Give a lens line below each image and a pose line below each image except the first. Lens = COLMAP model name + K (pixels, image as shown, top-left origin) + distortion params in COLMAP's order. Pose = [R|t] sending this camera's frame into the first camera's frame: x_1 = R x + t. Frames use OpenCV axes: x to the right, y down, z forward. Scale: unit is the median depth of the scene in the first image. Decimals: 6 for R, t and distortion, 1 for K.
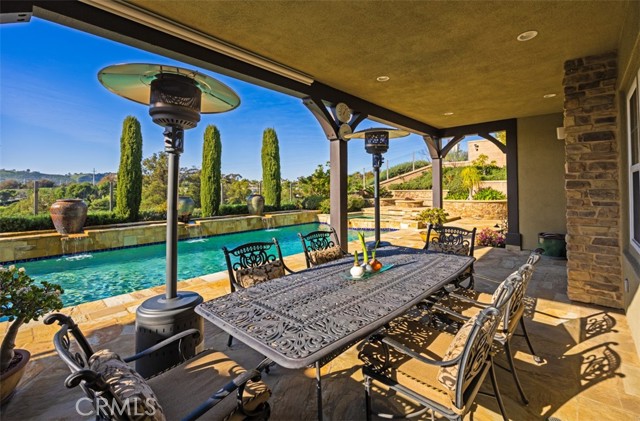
lens RADIAL K [[277.1, 0, 287.5], [0, 277.1, 188.1], [0, 0, 1]] dist [0.004113, 0.000265]
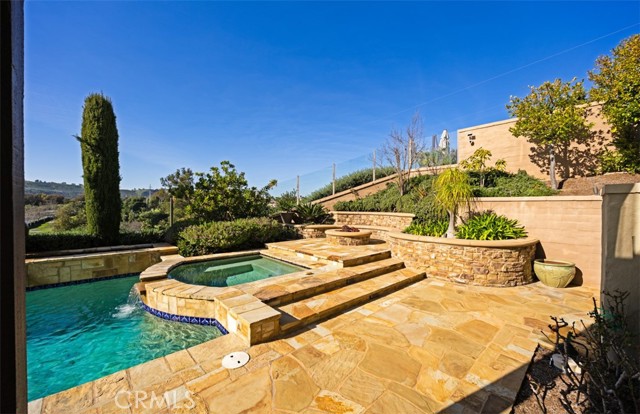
lens RADIAL K [[244.4, 0, 321.4], [0, 244.4, 208.0], [0, 0, 1]] dist [-0.001524, -0.000020]
pose [[0.999768, 0.021224, 0.003721, 0.387770], [-0.021263, 0.999717, 0.010668, -0.006256], [-0.003494, -0.010745, 0.999936, 0.517952]]
